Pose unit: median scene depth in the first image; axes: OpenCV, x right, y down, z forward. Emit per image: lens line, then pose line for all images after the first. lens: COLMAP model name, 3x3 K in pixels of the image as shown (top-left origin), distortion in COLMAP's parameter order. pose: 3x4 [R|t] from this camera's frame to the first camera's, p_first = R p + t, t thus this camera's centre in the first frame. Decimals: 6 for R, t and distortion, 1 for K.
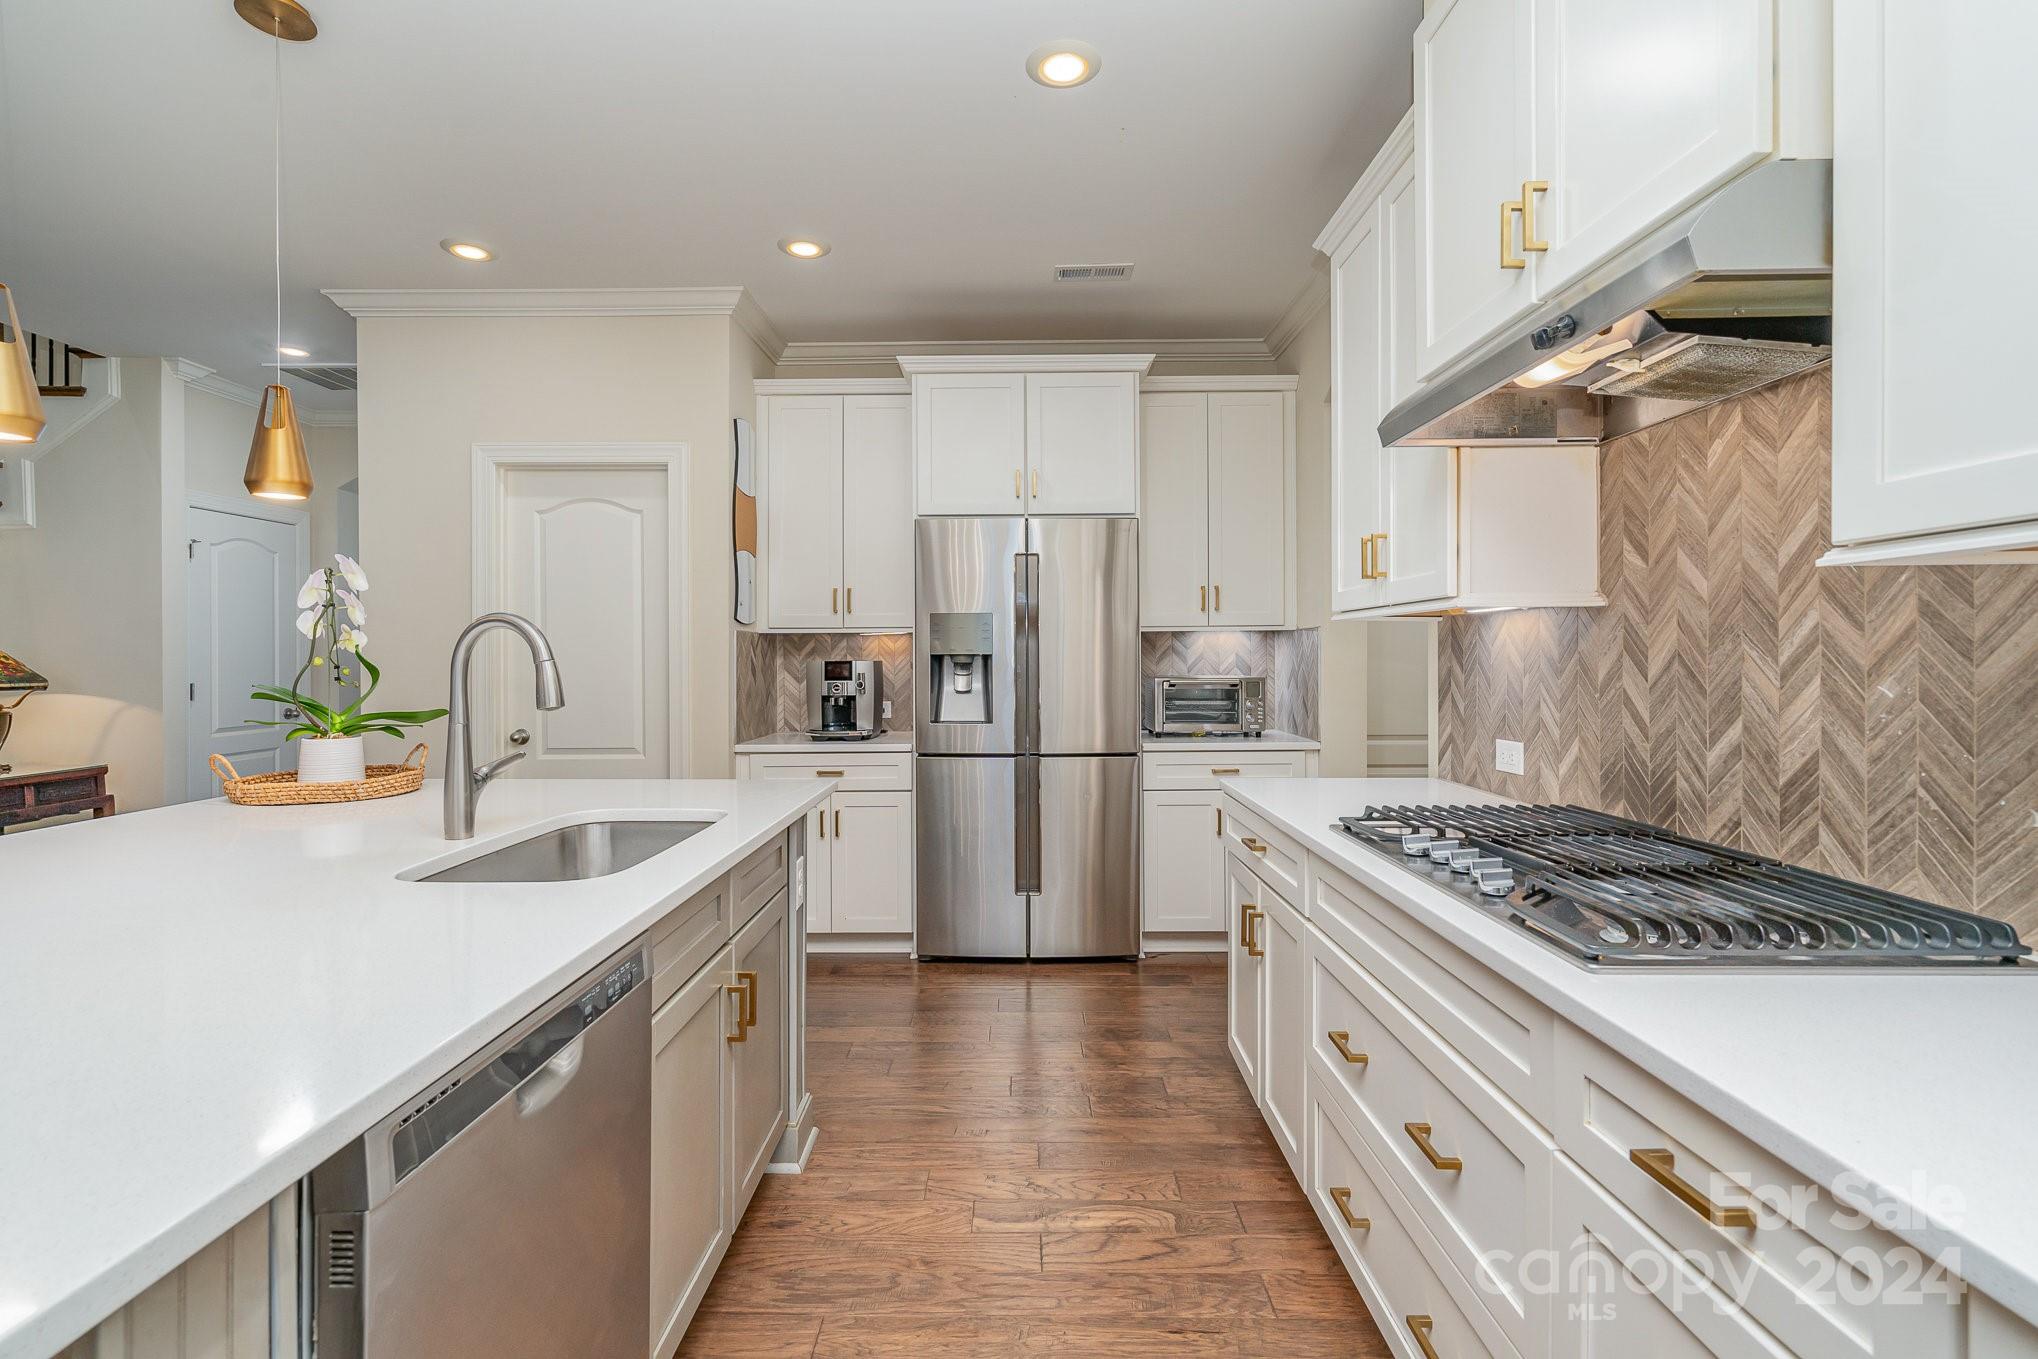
lens RADIAL K [[951.1, 0, 1011.0], [0, 951.1, 682.8], [0, 0, 1]] dist [-0.000818, -0.000070]
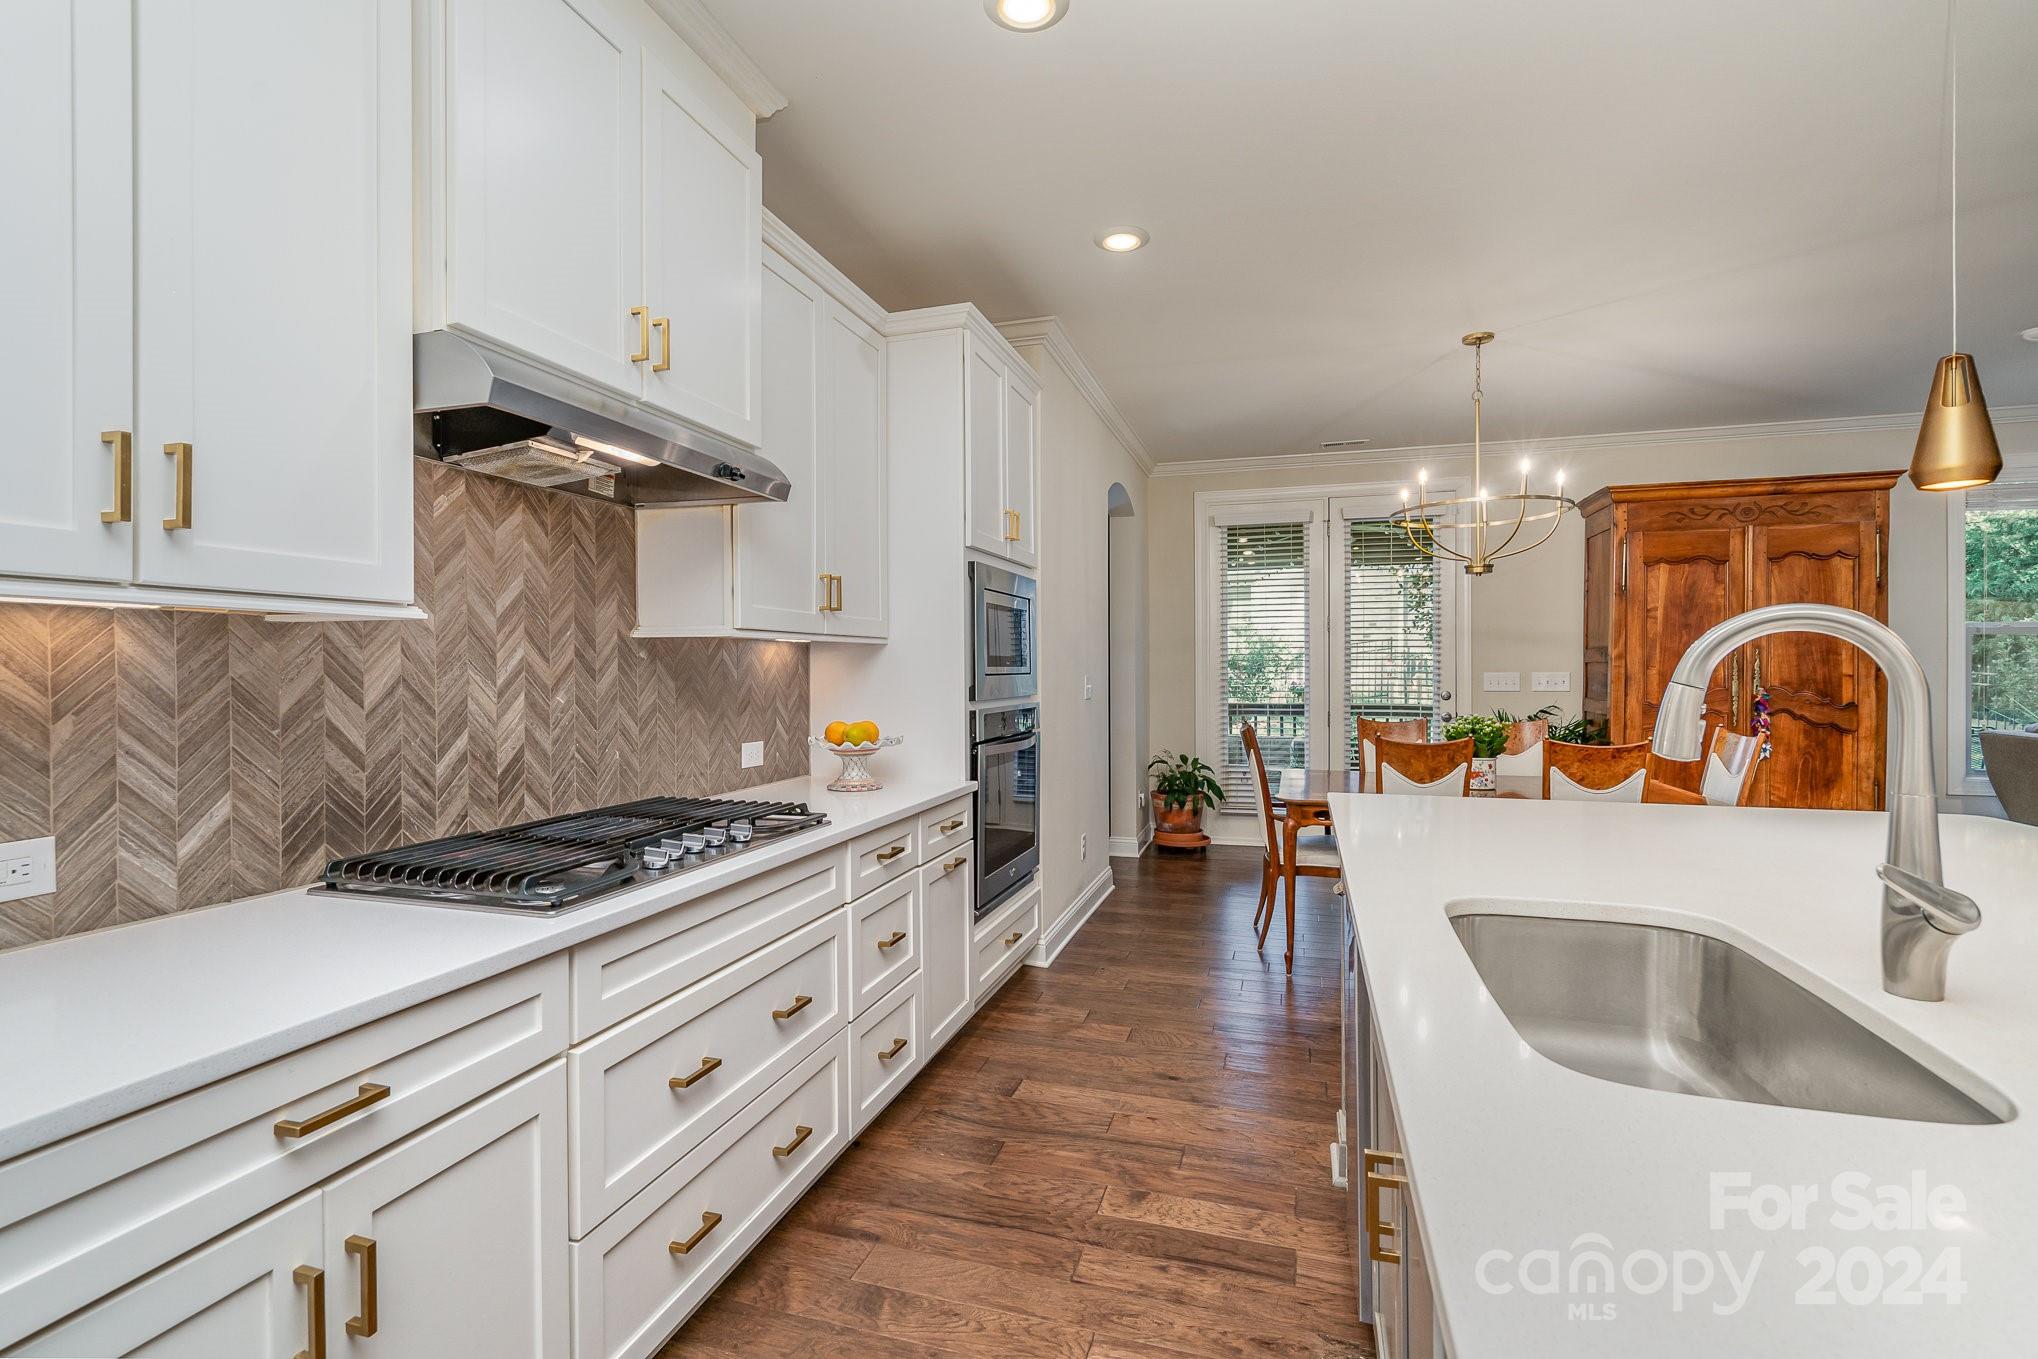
lens RADIAL K [[951.1, 0, 1011.0], [0, 951.1, 682.8], [0, 0, 1]] dist [-0.000818, -0.000070]
pose [[-0.960673, -0.000996, 0.277680, -0.221404], [0.010743, 0.999112, 0.040749, -0.057786], [-0.277474, 0.042129, -0.959809, 1.706572]]
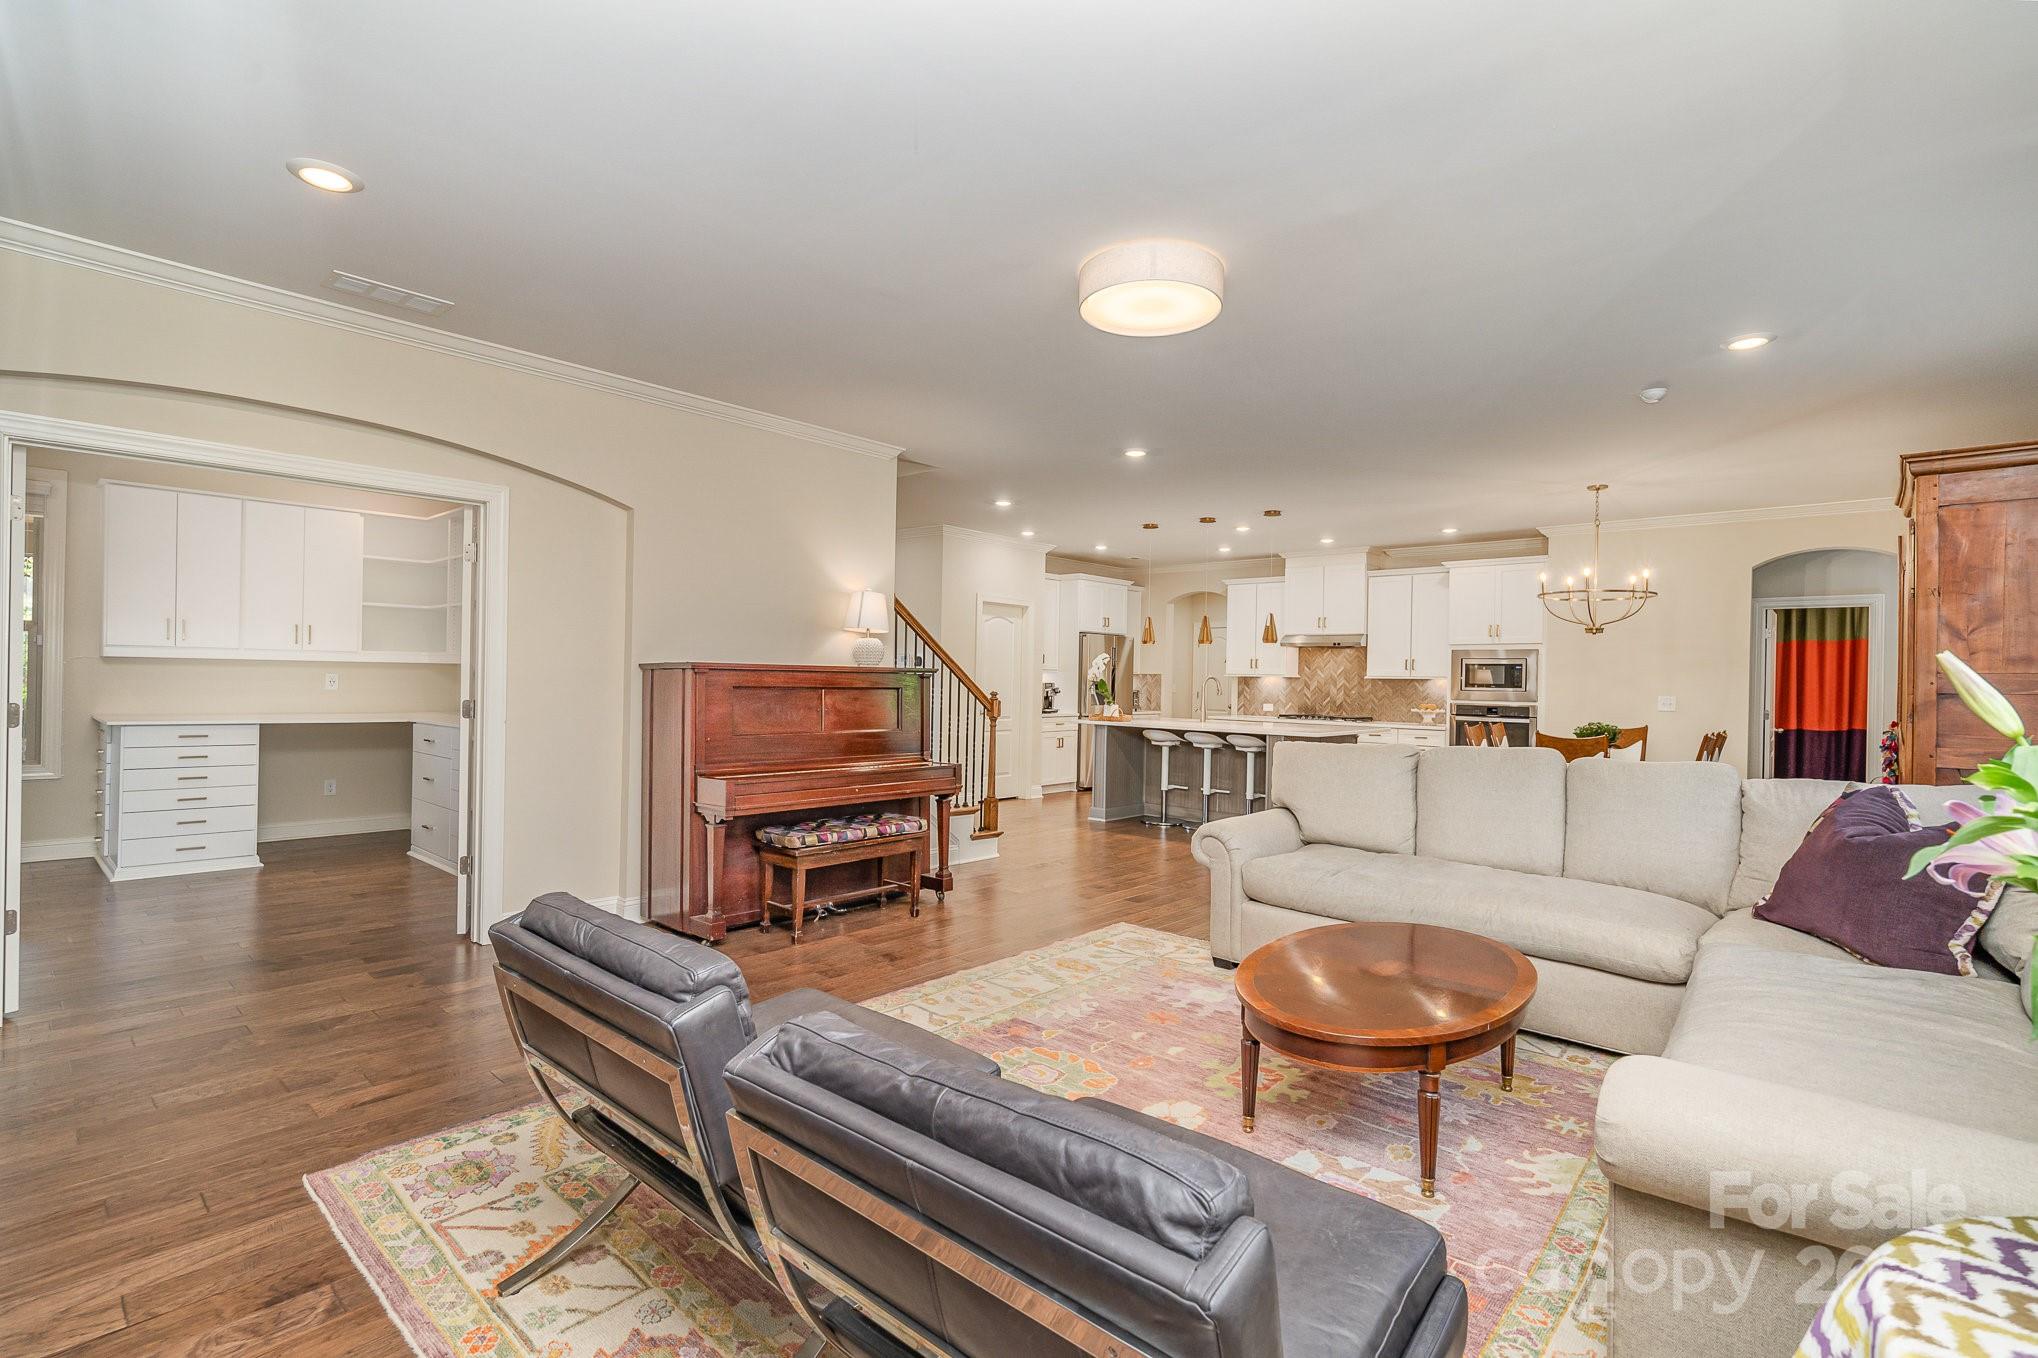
lens RADIAL K [[951.1, 0, 1011.0], [0, 951.1, 682.3], [0, 0, 1]] dist [-0.000818, -0.000070]
pose [[0.664249, 0.013151, 0.747395, -4.662542], [0.001739, 0.999815, -0.019139, 0.050381], [-0.747509, 0.014013, 0.664104, -1.415319]]
